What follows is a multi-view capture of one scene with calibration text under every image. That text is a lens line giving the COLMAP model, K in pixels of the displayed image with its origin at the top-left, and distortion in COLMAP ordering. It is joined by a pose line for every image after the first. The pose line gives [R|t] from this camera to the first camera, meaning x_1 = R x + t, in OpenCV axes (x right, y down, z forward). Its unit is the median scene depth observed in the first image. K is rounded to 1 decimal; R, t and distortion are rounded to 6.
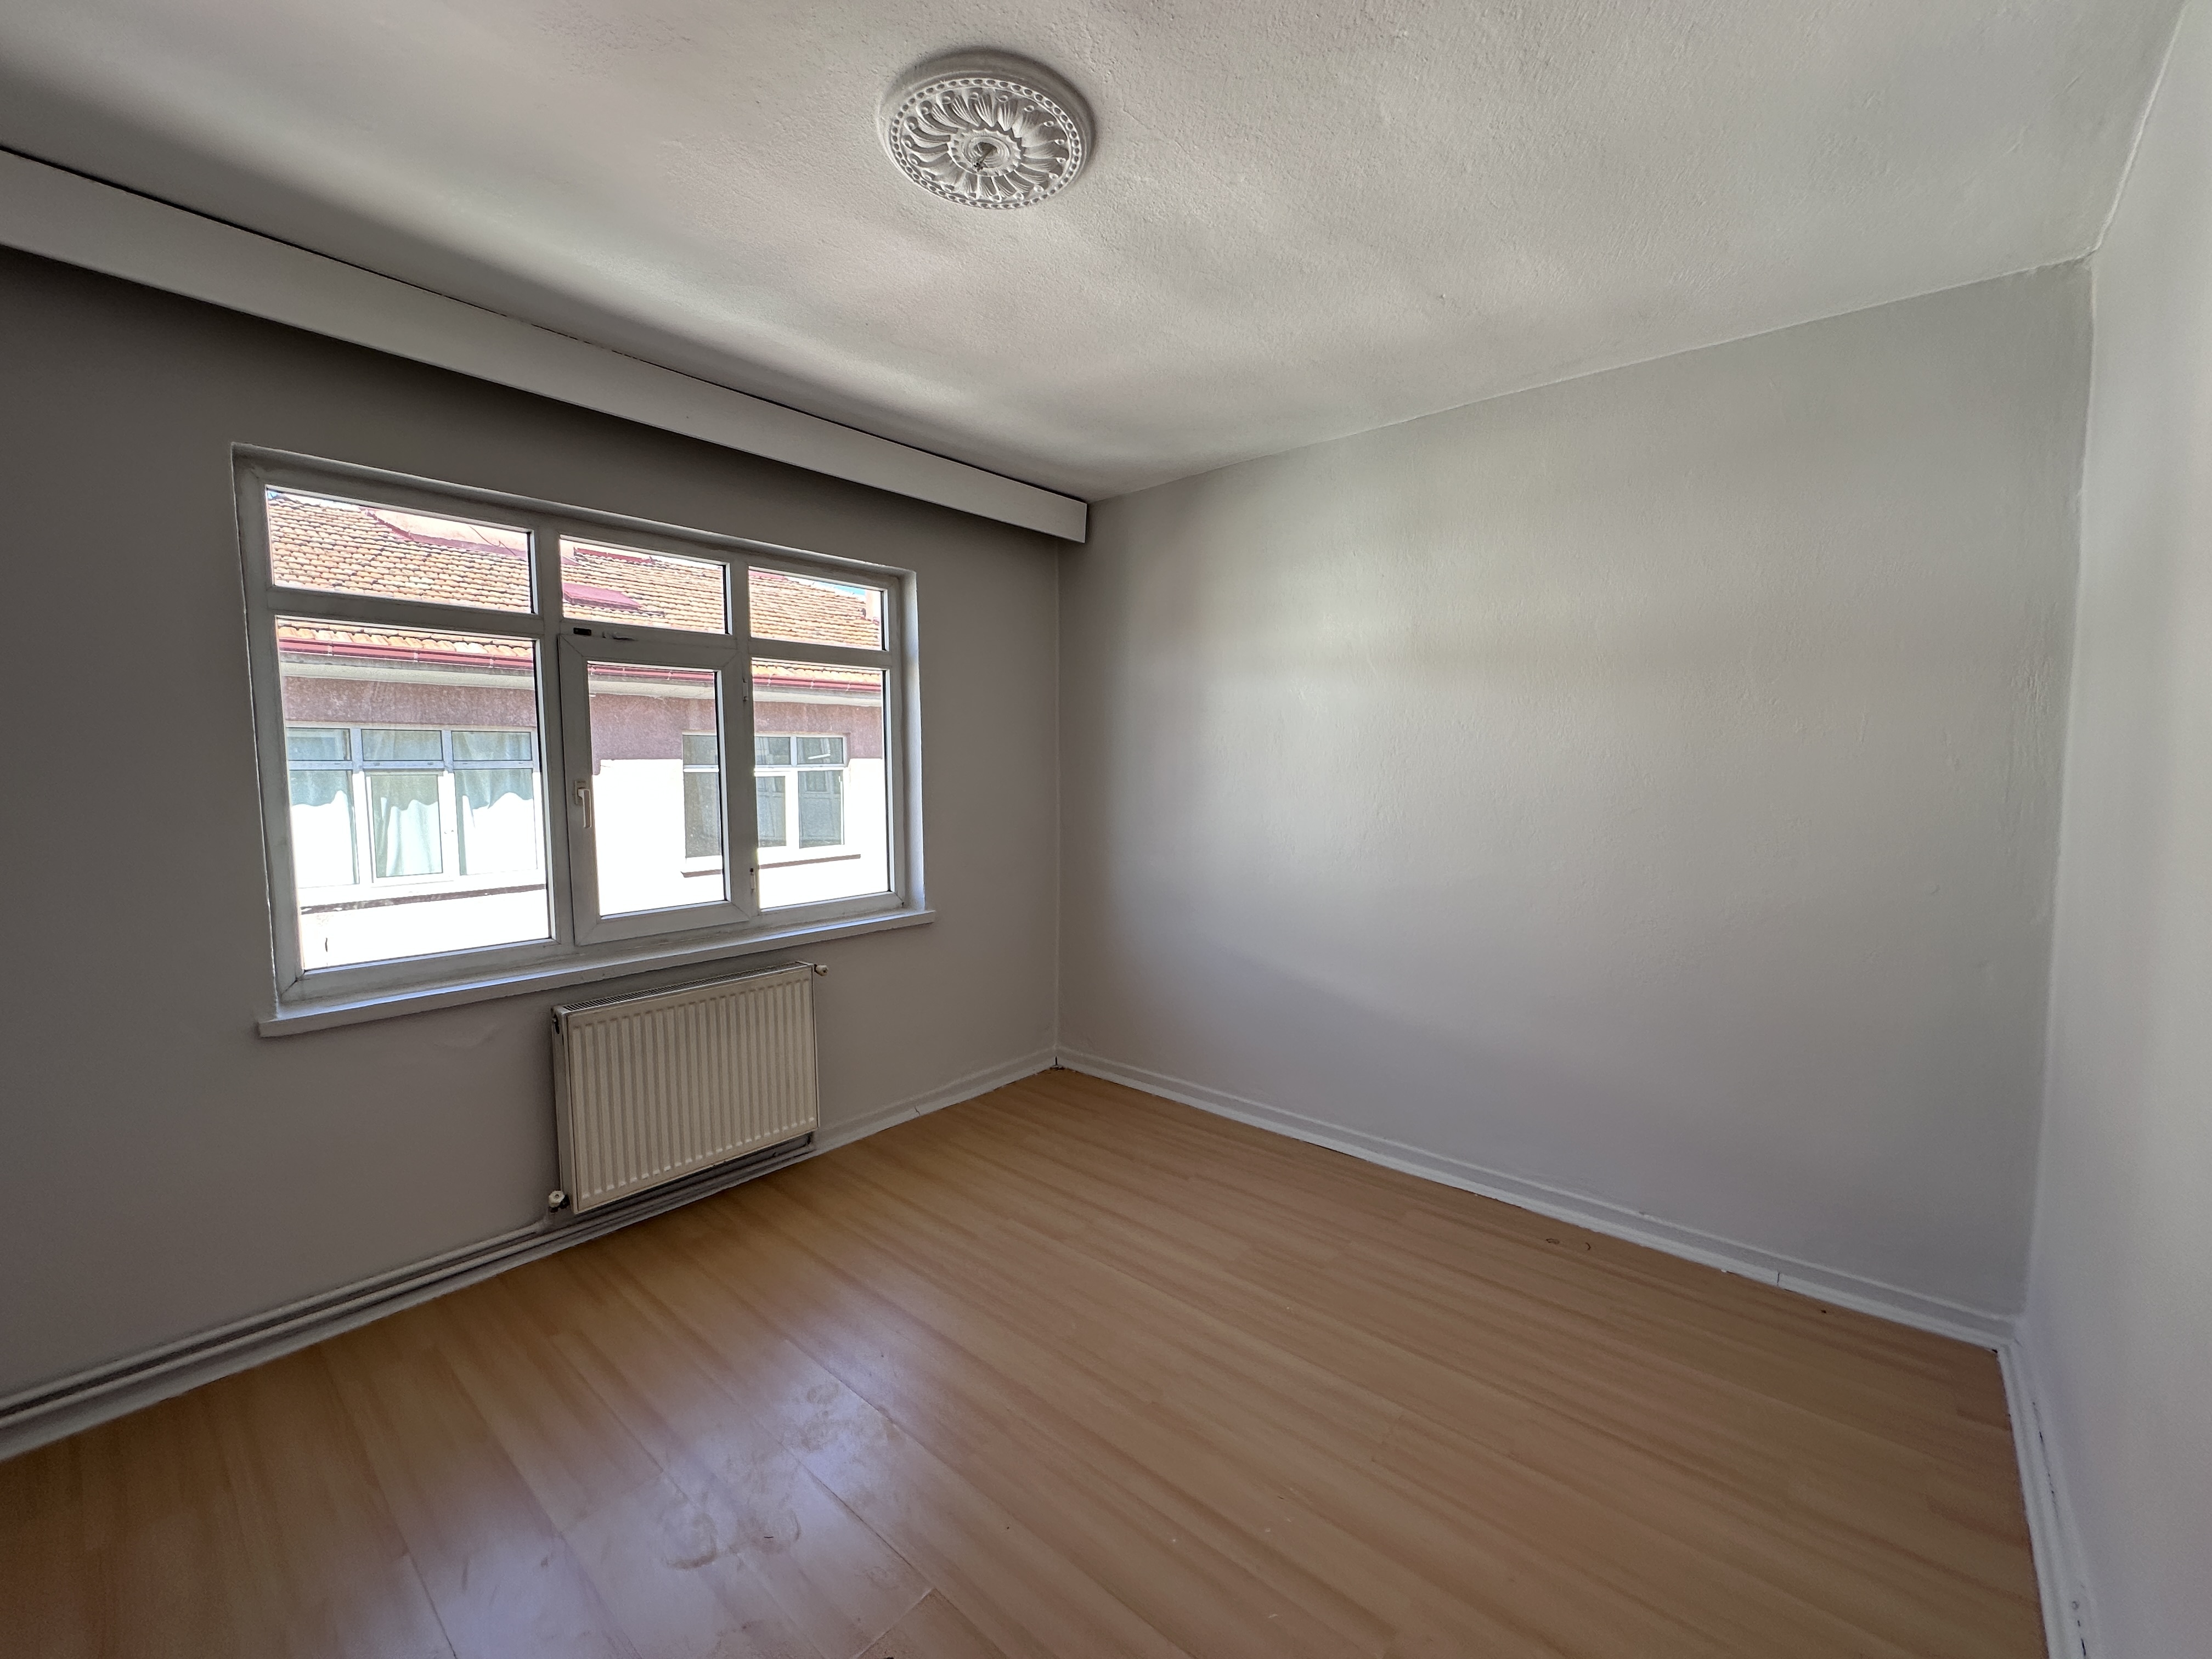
lens RADIAL K [[882.6, 0, 1101.0], [0, 882.6, 823.4], [0, 0, 1]] dist [-0.001791, 0.000304]
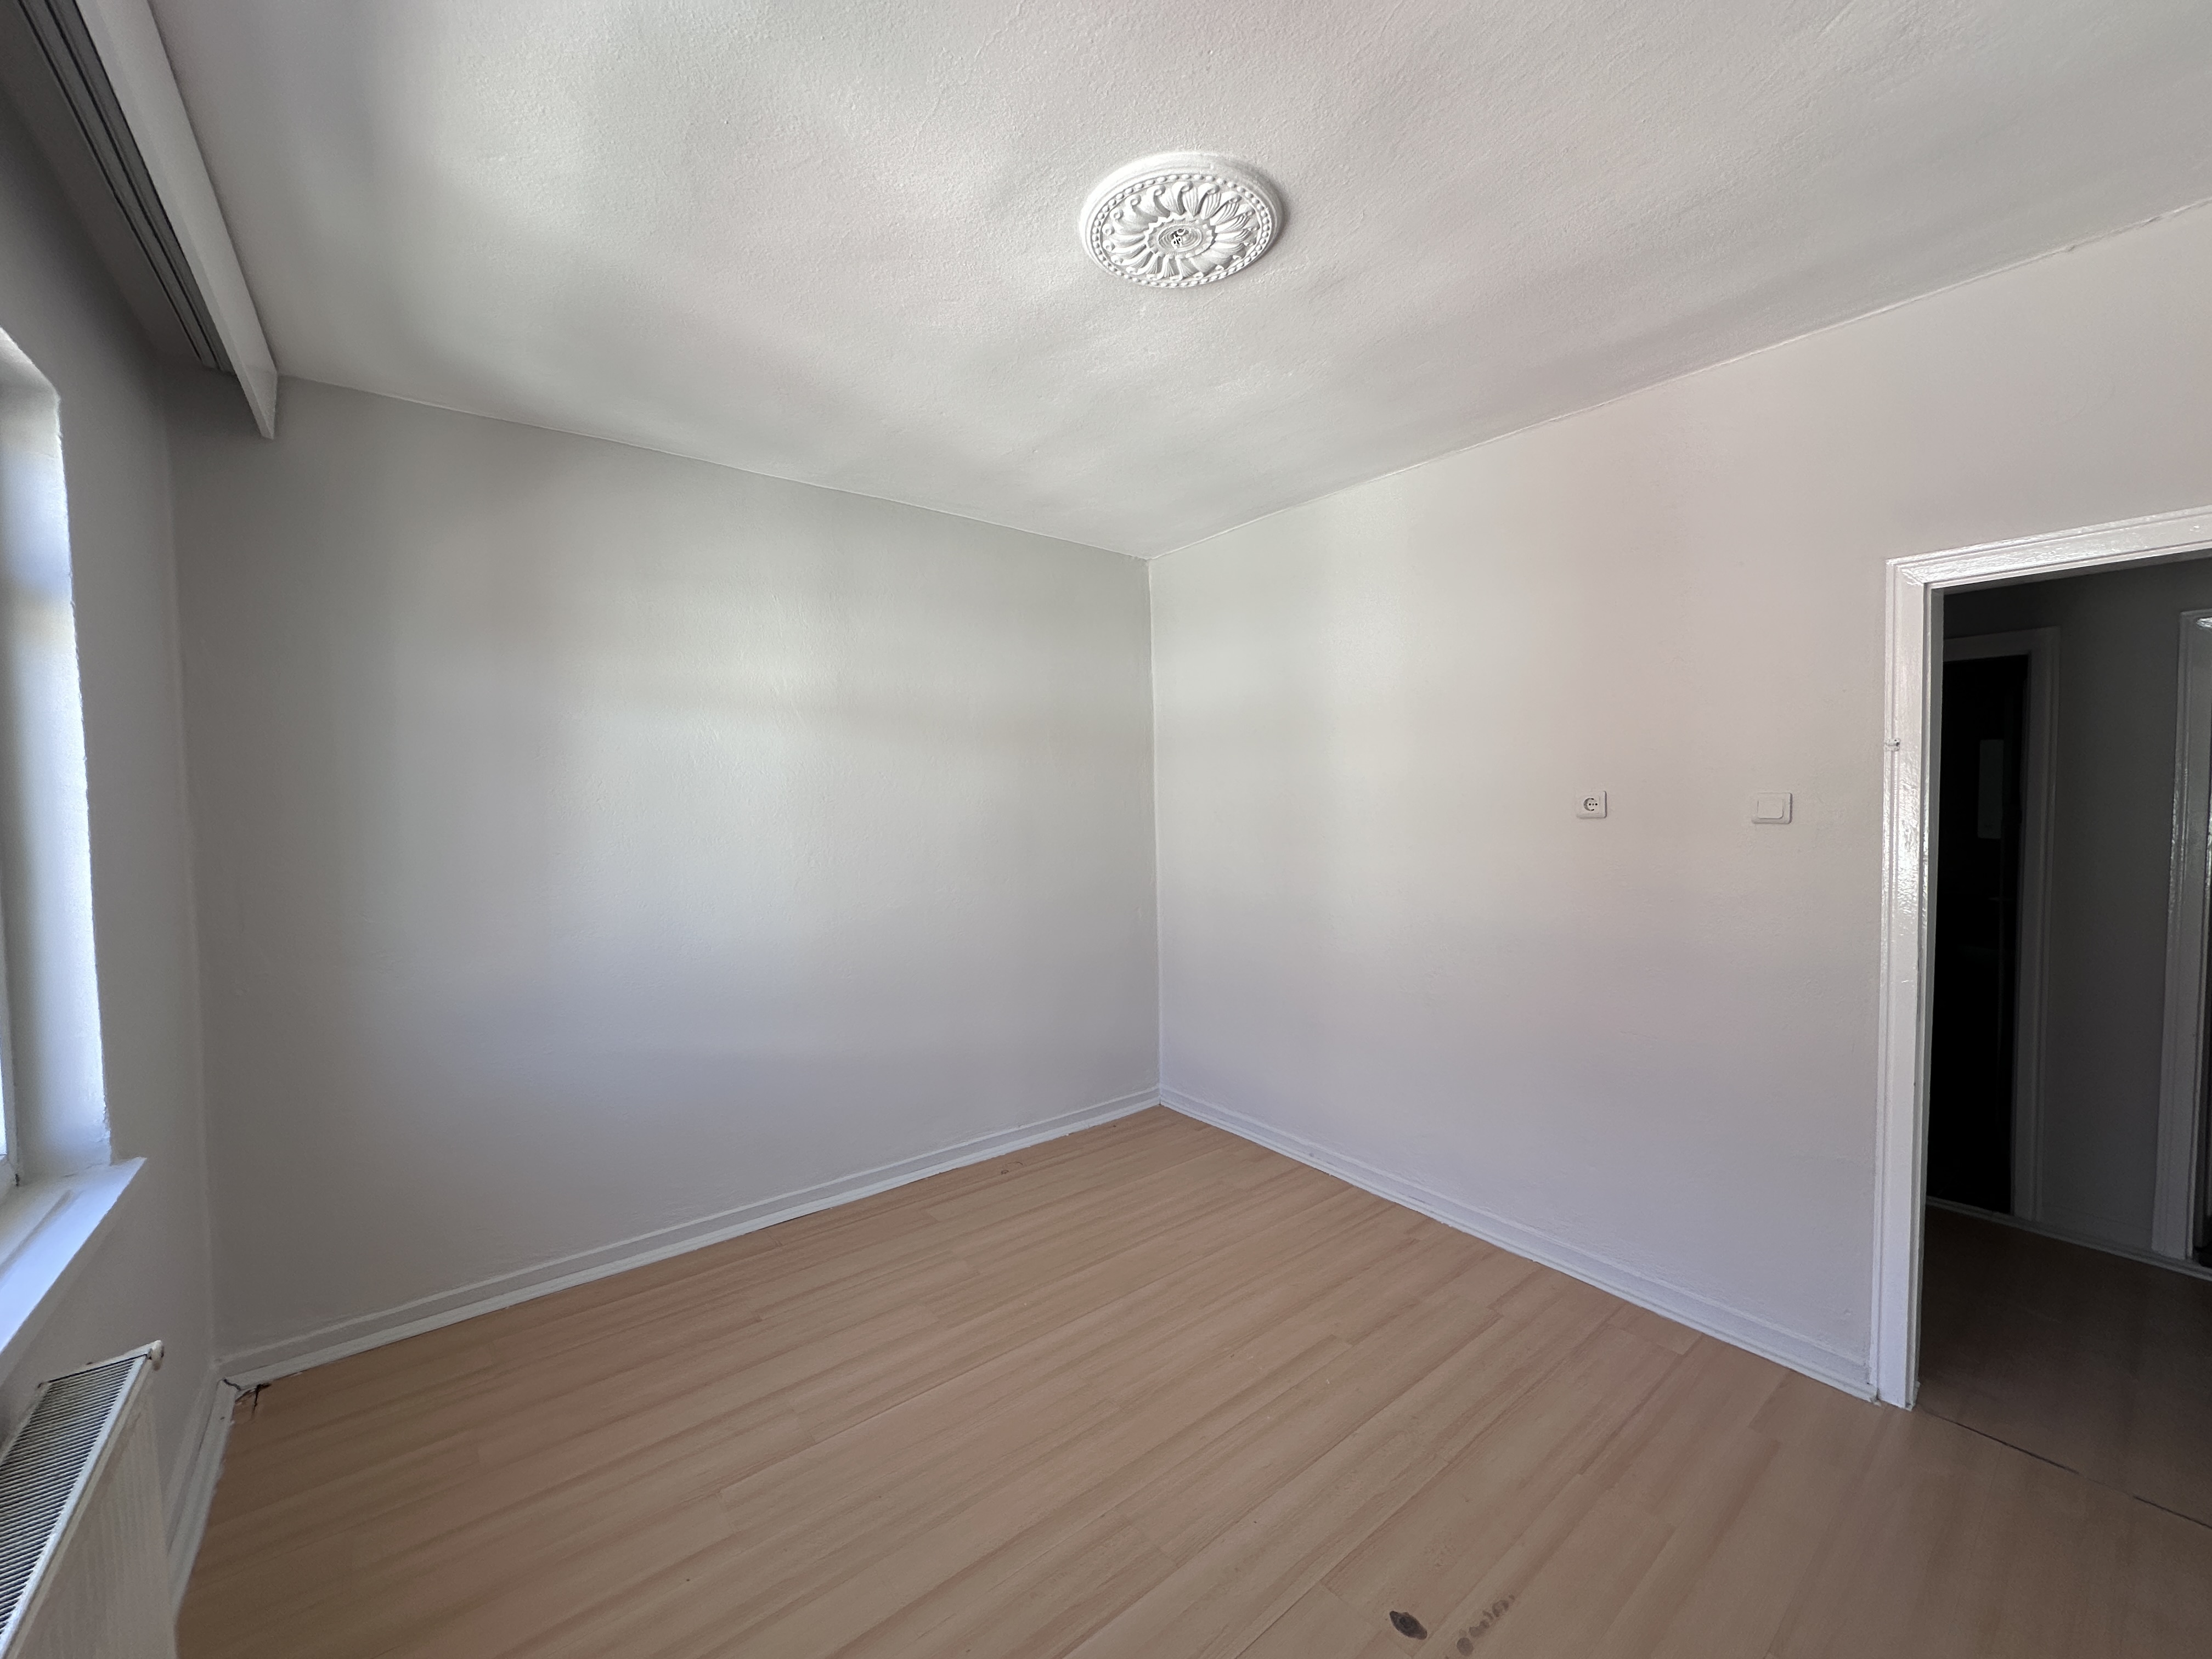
lens RADIAL K [[882.6, 0, 1105.1], [0, 882.6, 825.8], [0, 0, 1]] dist [-0.001791, 0.000304]
pose [[0.185687, -0.036822, 0.981919, -0.710677], [0.081814, 0.996407, 0.021894, -0.053365], [-0.979197, 0.076269, 0.188032, 0.555490]]
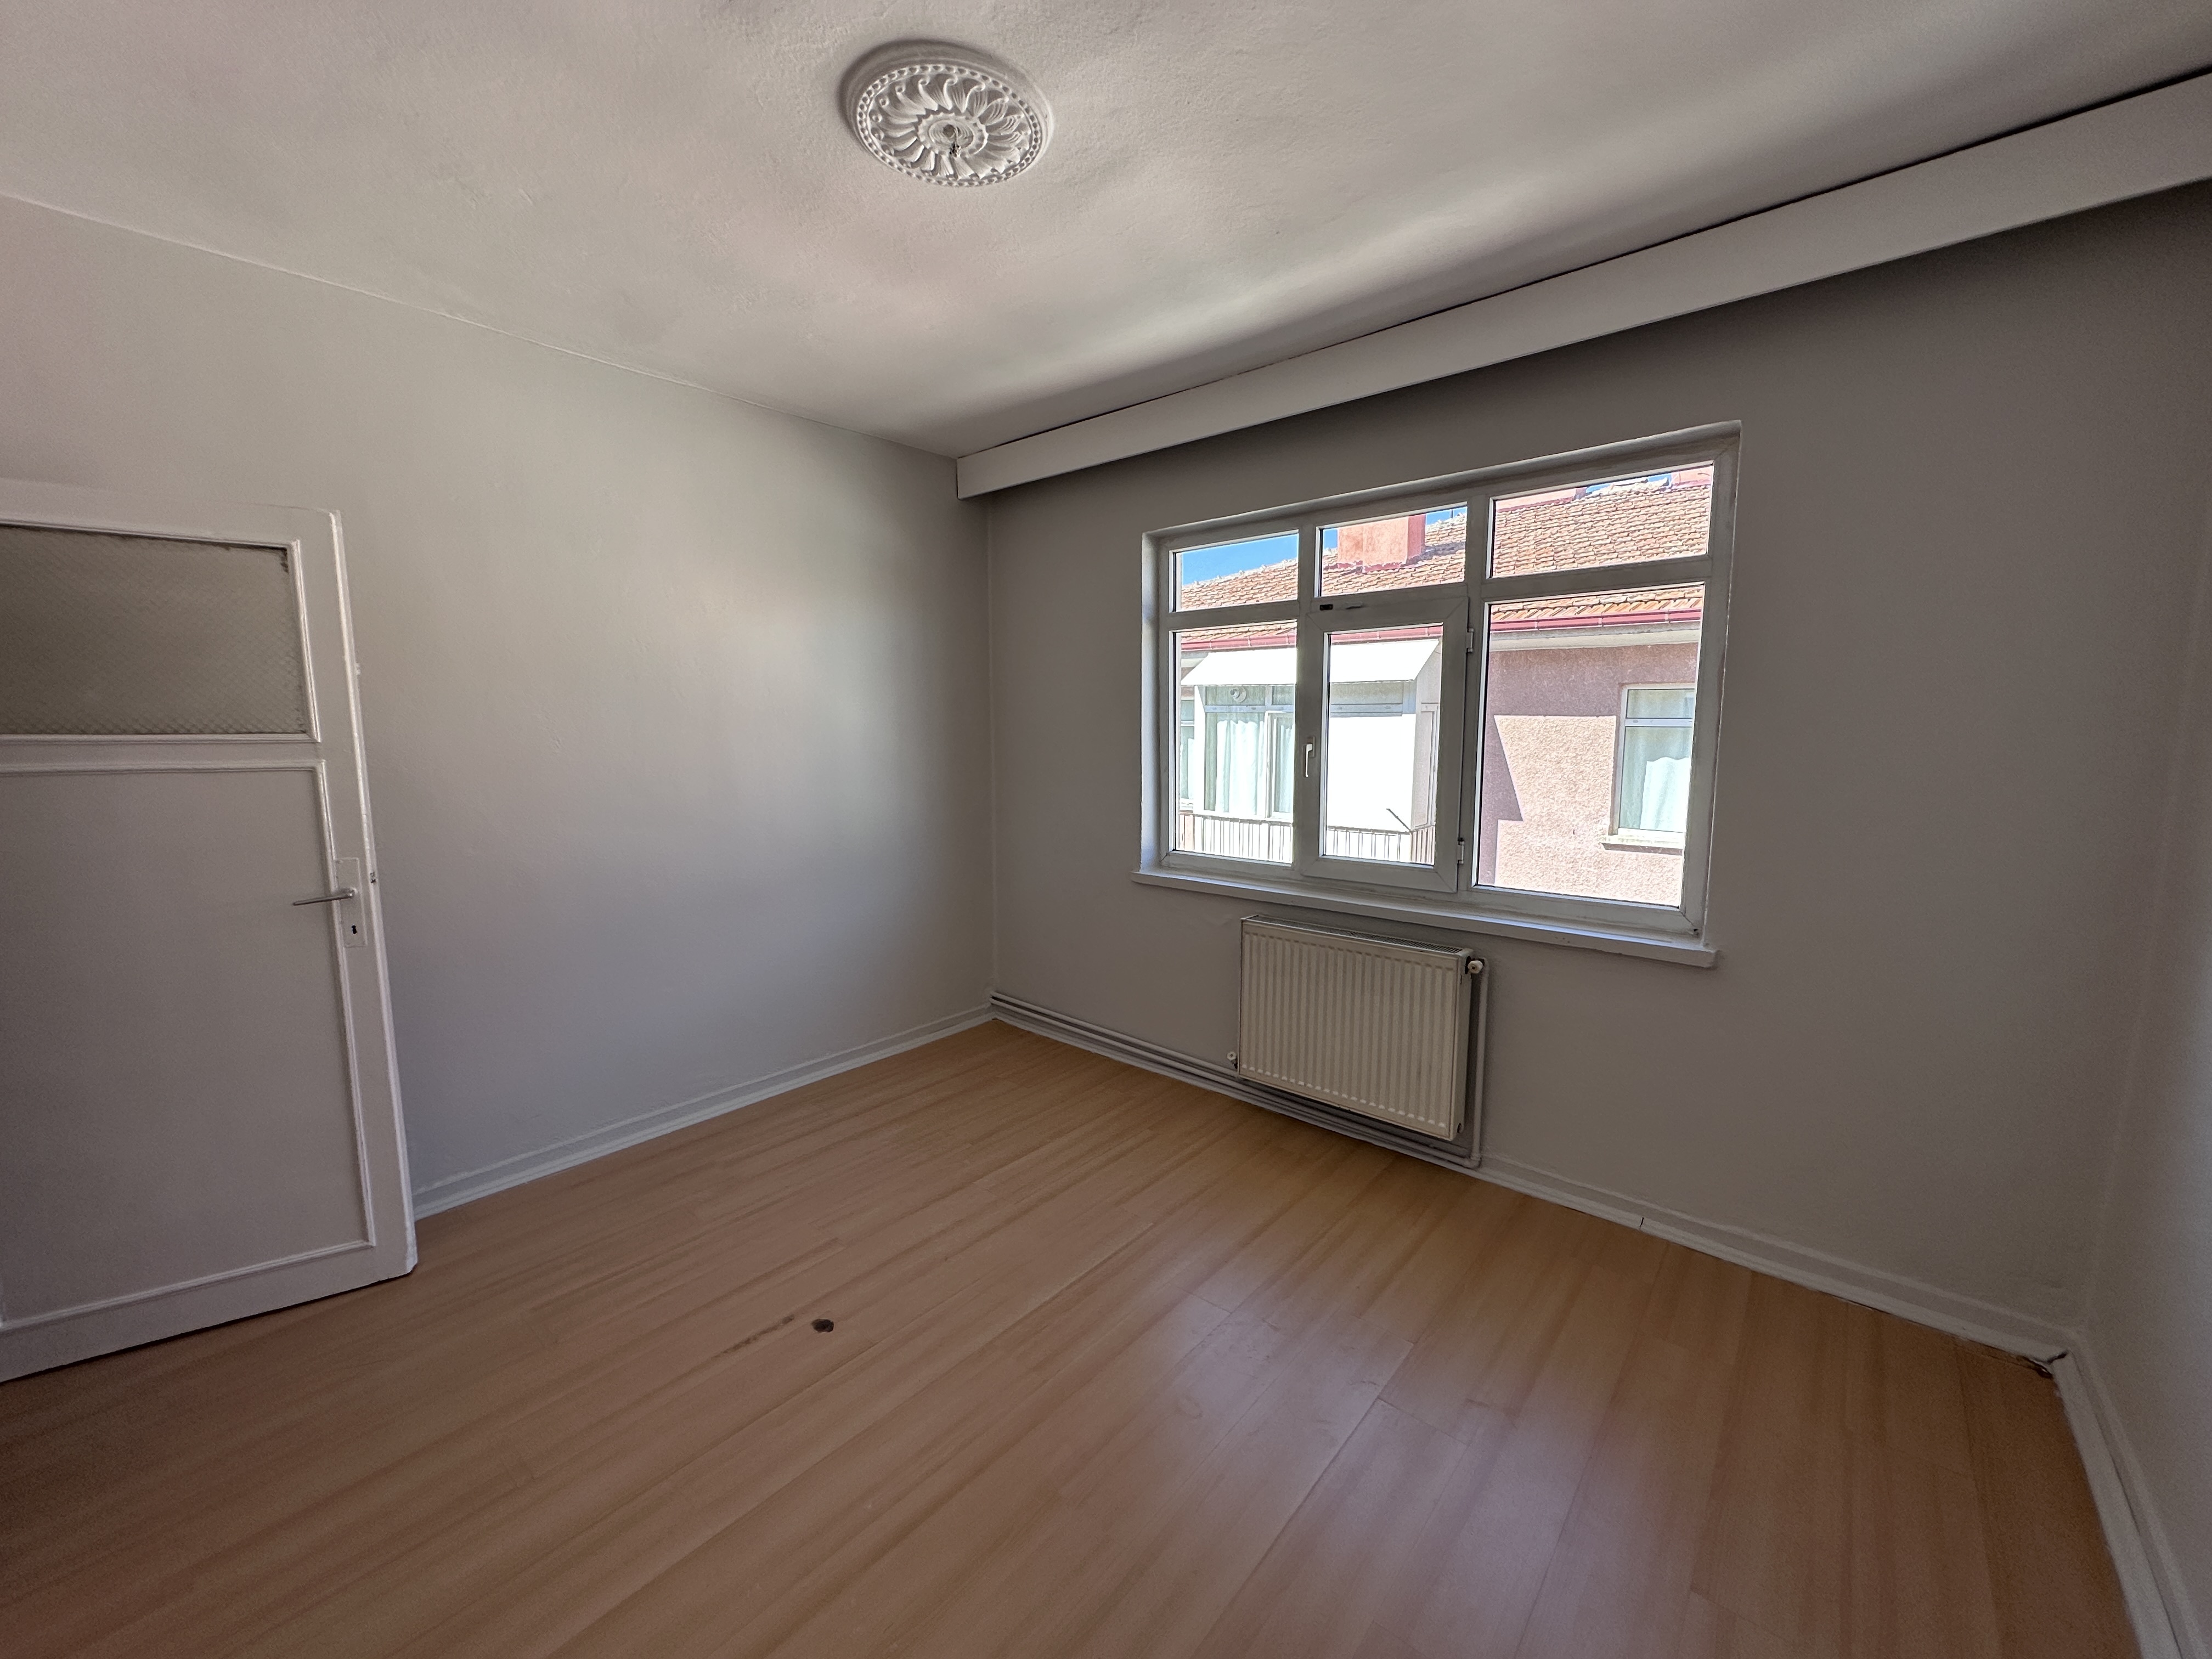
lens RADIAL K [[882.6, 0, 1111.8], [0, 882.6, 824.0], [0, 0, 1]] dist [-0.001791, 0.000304]
pose [[0.001582, 0.119060, -0.992886, 0.588685], [-0.067975, 0.990603, 0.118678, -0.054337], [0.997686, 0.067304, 0.009660, 0.726285]]
